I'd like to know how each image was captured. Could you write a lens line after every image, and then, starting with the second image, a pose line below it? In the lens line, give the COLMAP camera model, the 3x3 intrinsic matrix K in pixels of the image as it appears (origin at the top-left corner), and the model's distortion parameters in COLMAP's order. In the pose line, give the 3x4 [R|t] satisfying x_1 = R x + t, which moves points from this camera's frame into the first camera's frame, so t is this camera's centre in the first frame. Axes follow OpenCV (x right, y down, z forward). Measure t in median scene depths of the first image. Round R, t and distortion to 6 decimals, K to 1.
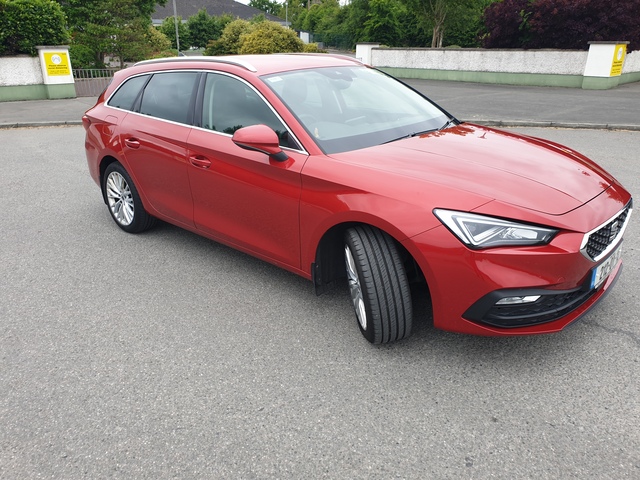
lens RADIAL K [[484.4, 0, 316.5], [0, 484.4, 224.3], [0, 0, 1]] dist [0.004401, 0.011731]
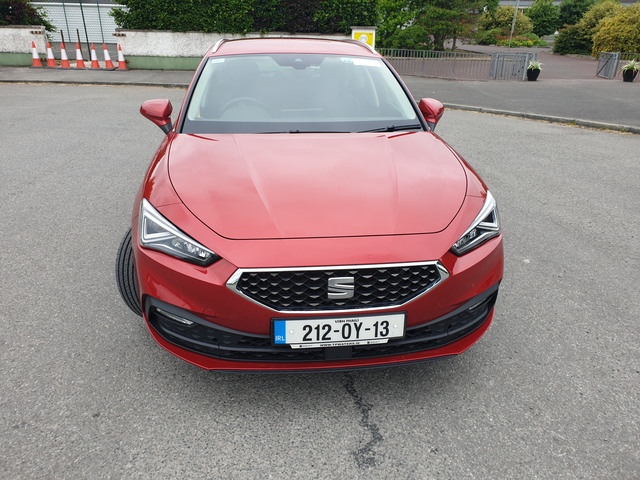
lens RADIAL K [[484.4, 0, 316.5], [0, 484.4, 224.3], [0, 0, 1]] dist [0.004401, 0.011731]
pose [[0.778591, 0.259991, -0.571140, 0.133717], [-0.242648, 0.964075, 0.108078, -0.020892], [0.578721, 0.054437, 0.813707, 0.049781]]
